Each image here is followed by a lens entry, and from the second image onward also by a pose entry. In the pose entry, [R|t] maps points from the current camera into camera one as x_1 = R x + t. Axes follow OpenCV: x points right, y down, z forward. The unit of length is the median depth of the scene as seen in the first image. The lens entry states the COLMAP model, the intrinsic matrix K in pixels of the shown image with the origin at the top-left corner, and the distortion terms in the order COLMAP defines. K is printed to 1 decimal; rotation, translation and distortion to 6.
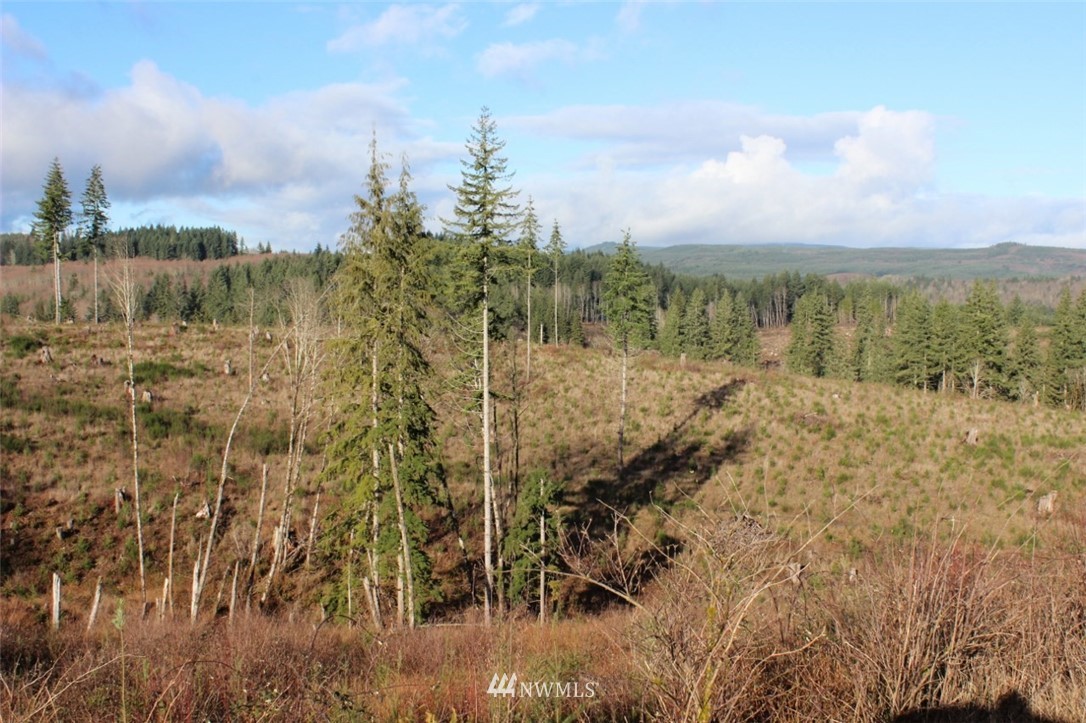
lens RADIAL K [[782.0, 0, 547.1], [0, 782.0, 364.1], [0, 0, 1]] dist [-0.002890, 0.018824]
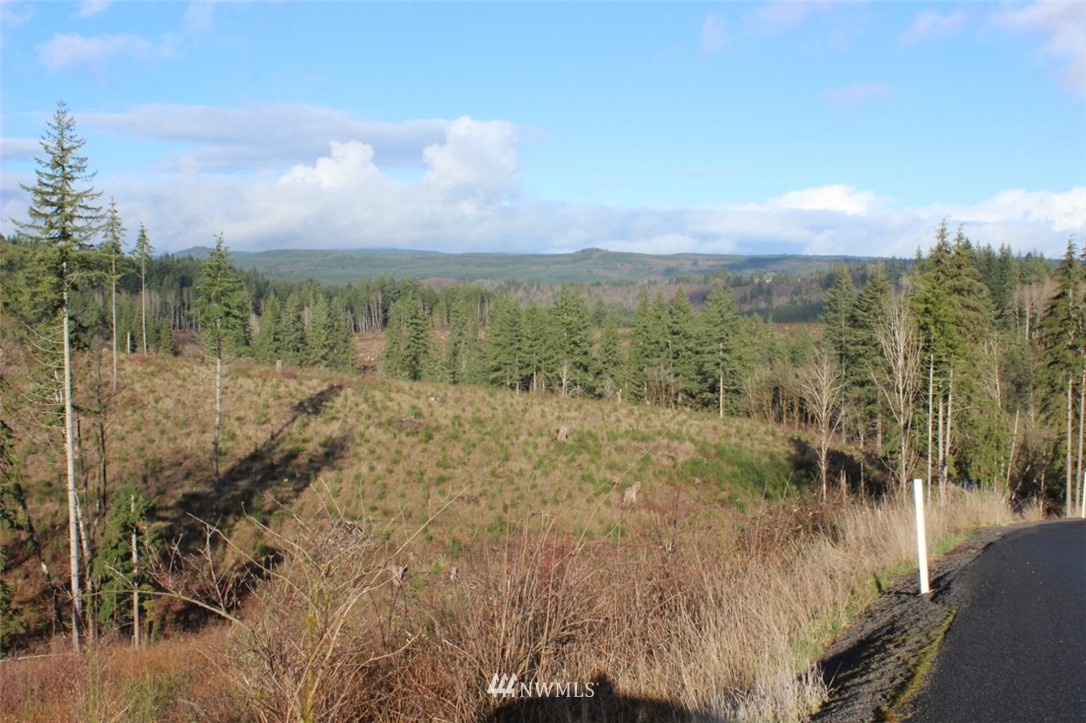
lens RADIAL K [[782.0, 0, 547.9], [0, 782.0, 364.9], [0, 0, 1]] dist [-0.002890, 0.018824]
pose [[0.985918, -0.022150, 0.165754, 0.348925], [0.022734, 0.999740, -0.001629, 0.001789], [-0.165675, 0.005375, 0.986166, -0.026366]]
